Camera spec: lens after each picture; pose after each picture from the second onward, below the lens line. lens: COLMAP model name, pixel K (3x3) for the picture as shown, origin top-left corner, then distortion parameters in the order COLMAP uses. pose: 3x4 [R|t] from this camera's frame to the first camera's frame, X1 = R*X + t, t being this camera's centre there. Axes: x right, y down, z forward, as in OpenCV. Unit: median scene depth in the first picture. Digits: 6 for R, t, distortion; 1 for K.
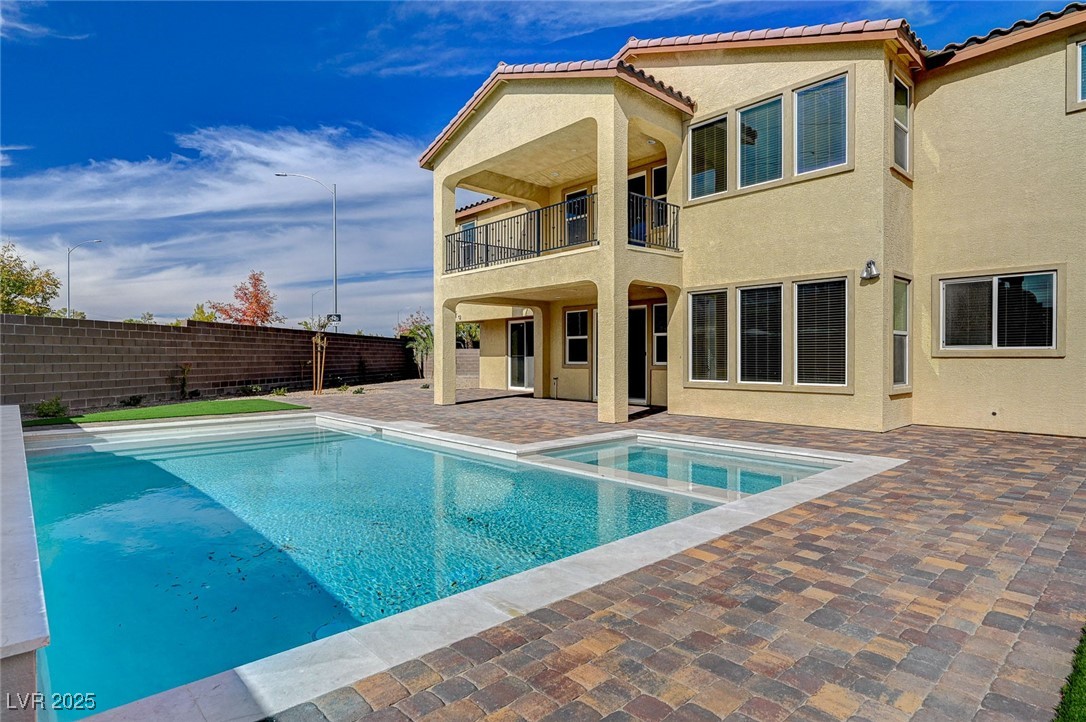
lens RADIAL K [[583.6, 0, 566.3], [0, 583.6, 368.1], [0, 0, 1]] dist [-0.000380, -0.000030]
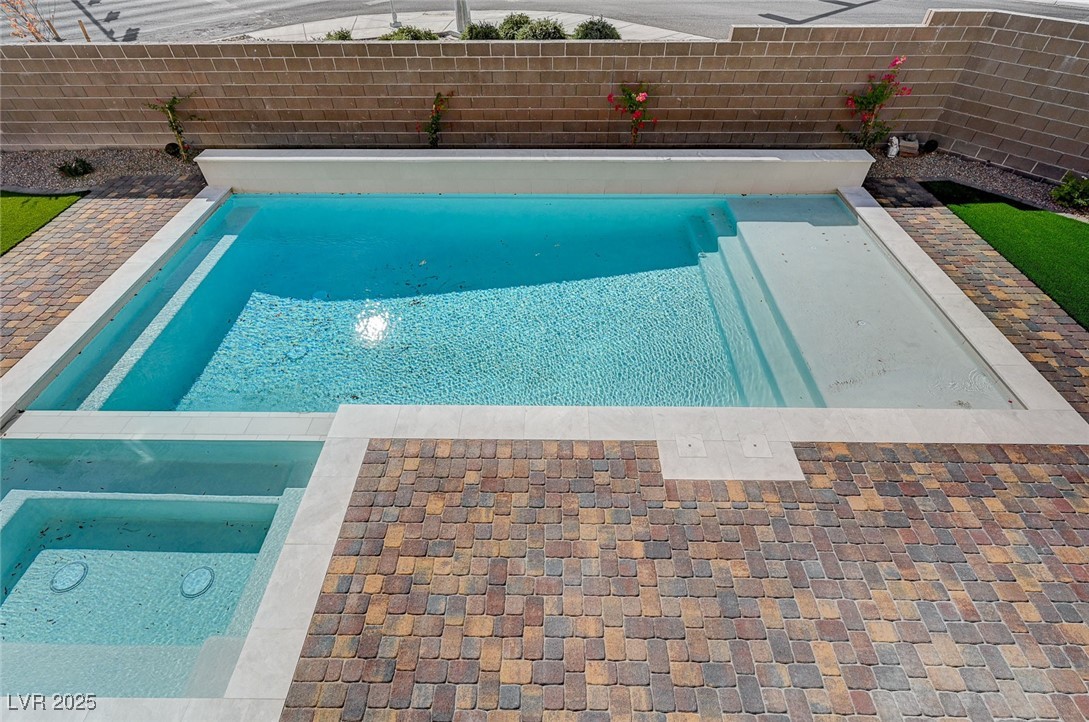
lens RADIAL K [[515.4, 0, 536.6], [0, 515.4, 361.1], [0, 0, 1]] dist [0.000934, -0.002395]
pose [[-0.710803, 0.488848, -0.505753, 0.019616], [-0.014448, 0.708723, 0.705339, -0.136986], [0.703242, 0.508665, -0.496699, 0.541433]]
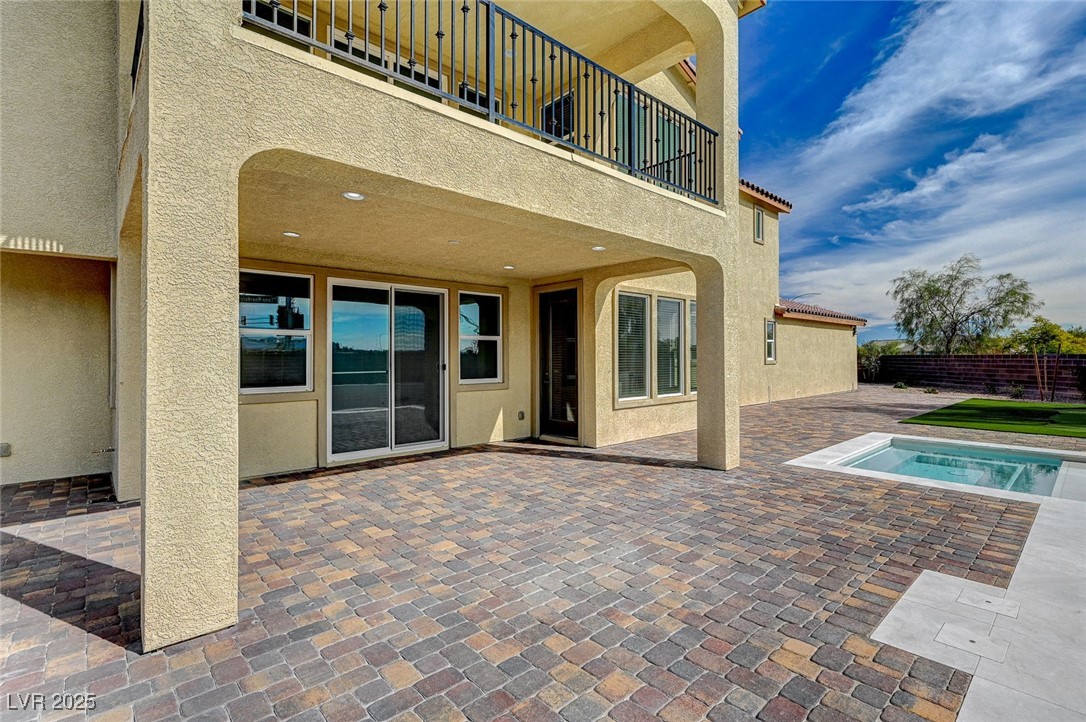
lens RADIAL K [[514.0, 0, 548.0], [0, 514.0, 348.9], [0, 0, 1]] dist [0.000934, -0.002395]
pose [[0.031814, 0.013368, 0.999404, -0.275311], [0.021510, 0.999670, -0.014056, -0.023306], [-0.999262, 0.021945, 0.031516, 0.613349]]
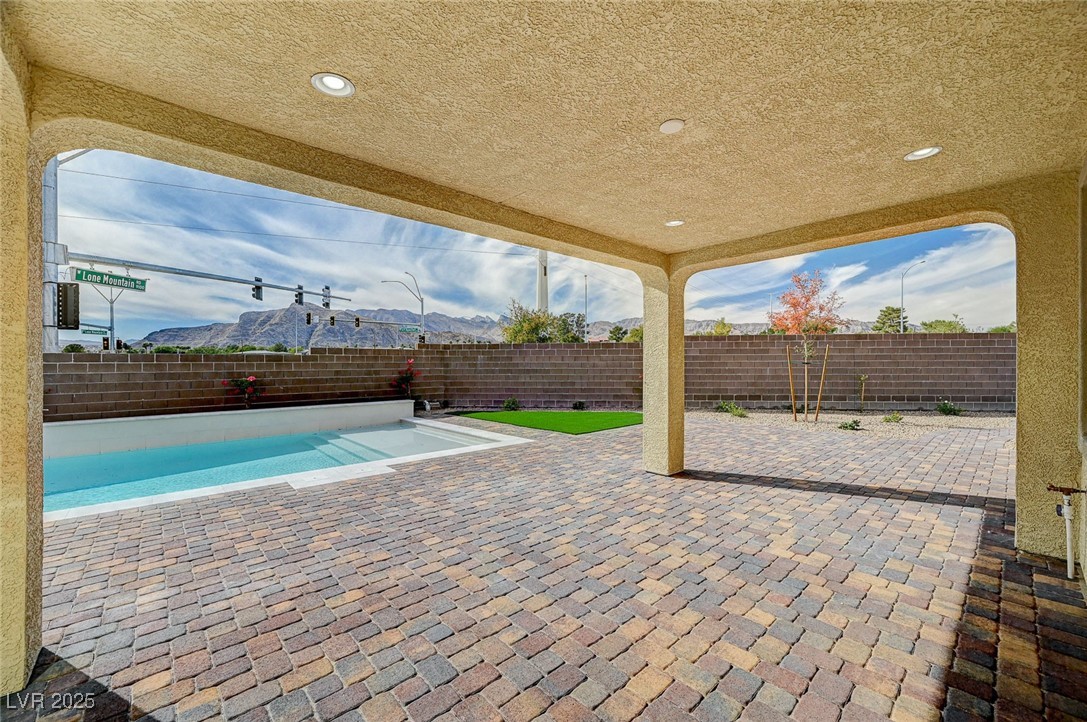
lens RADIAL K [[430.6, 0, 545.2], [0, 430.6, 361.1], [0, 0, 1]] dist [0.001979, 0.000304]
pose [[-0.030716, -0.003159, -0.999523, 0.136069], [-0.016188, 0.999865, -0.002663, -0.024314], [0.999397, 0.016099, -0.030763, 0.644142]]
